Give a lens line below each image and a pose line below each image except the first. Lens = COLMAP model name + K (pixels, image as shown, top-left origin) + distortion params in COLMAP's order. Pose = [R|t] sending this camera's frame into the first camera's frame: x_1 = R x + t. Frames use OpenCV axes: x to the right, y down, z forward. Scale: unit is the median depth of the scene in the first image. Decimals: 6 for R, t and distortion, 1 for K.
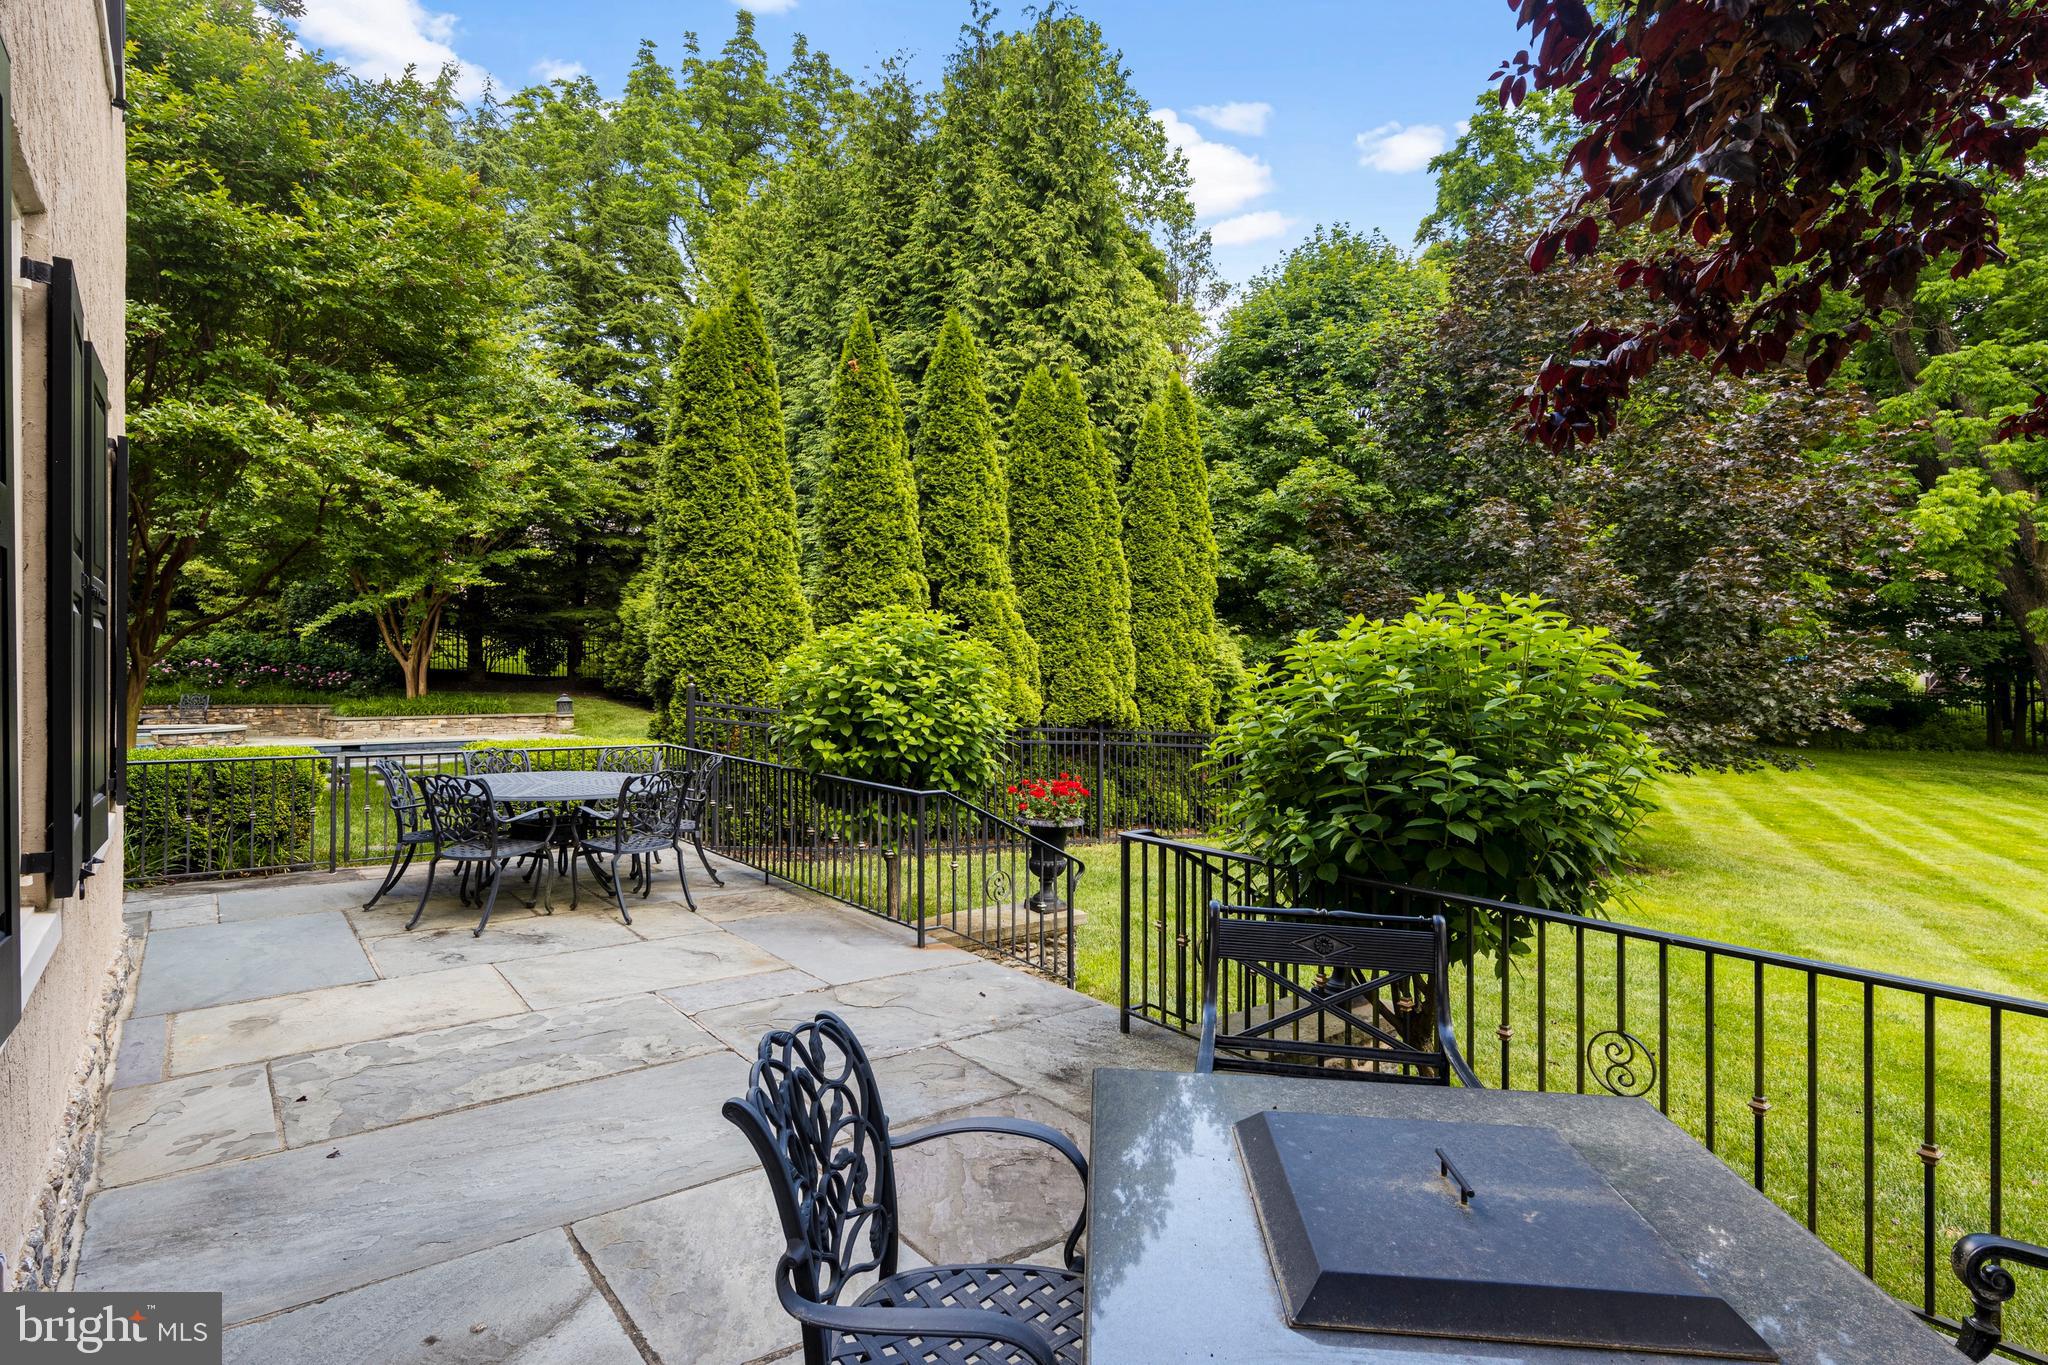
lens RADIAL K [[1053.6, 0, 1024.0], [0, 1053.6, 682.5], [0, 0, 1]] dist [-0.001824, -0.001332]
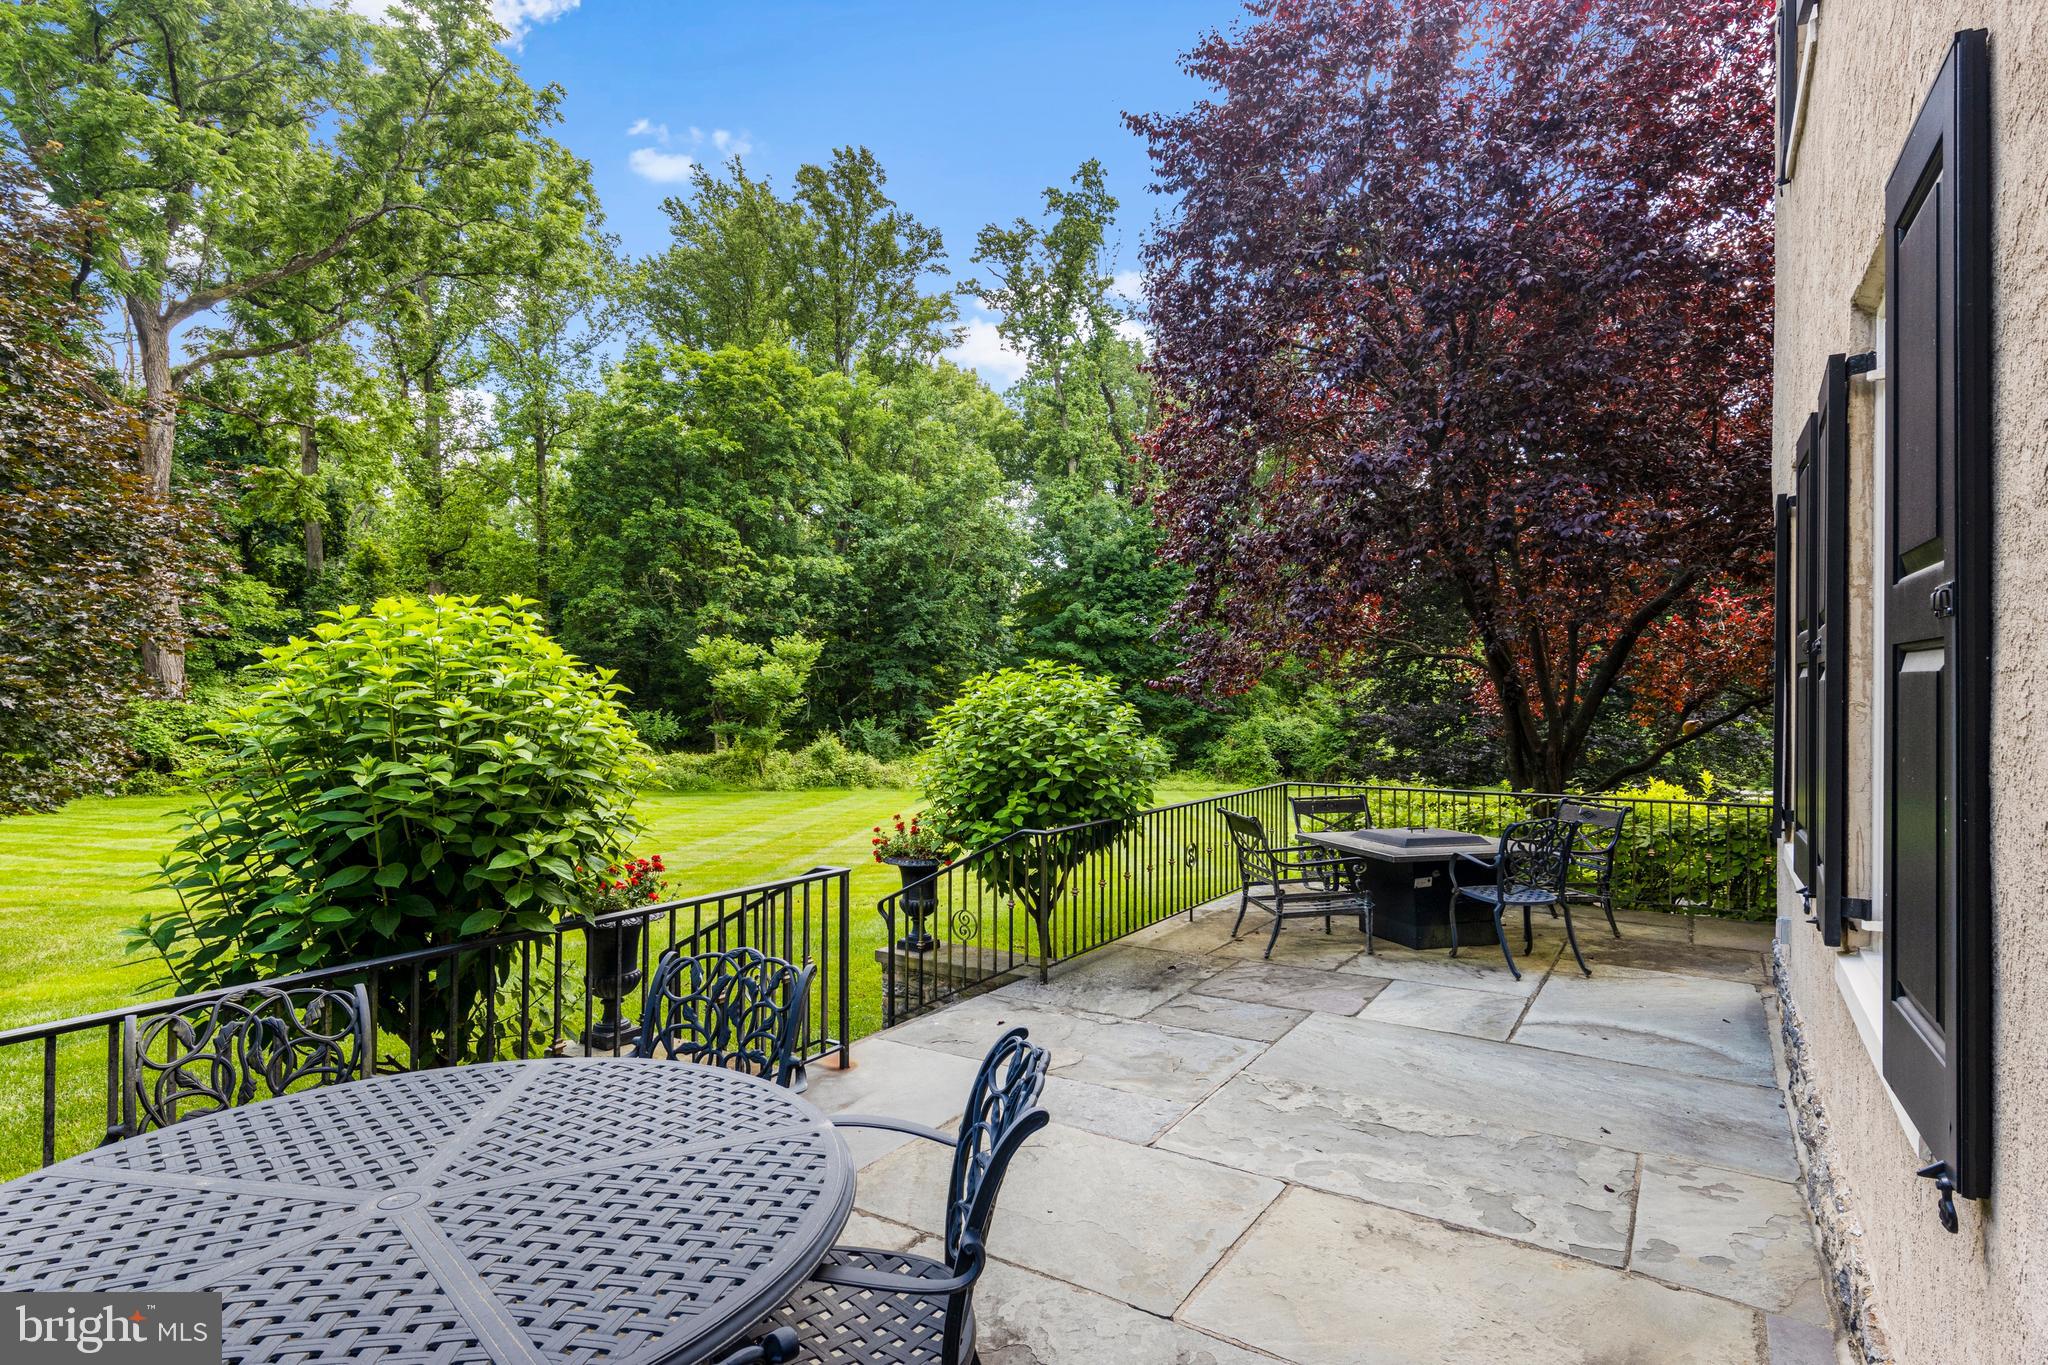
lens RADIAL K [[1053.6, 0, 1024.0], [0, 1053.6, 682.5], [0, 0, 1]] dist [-0.001824, -0.001332]
pose [[-0.326890, 0.003022, 0.945058, -1.238796], [0.008517, 0.999964, -0.000251, -0.045824], [-0.945024, 0.007967, -0.326903, 1.586422]]
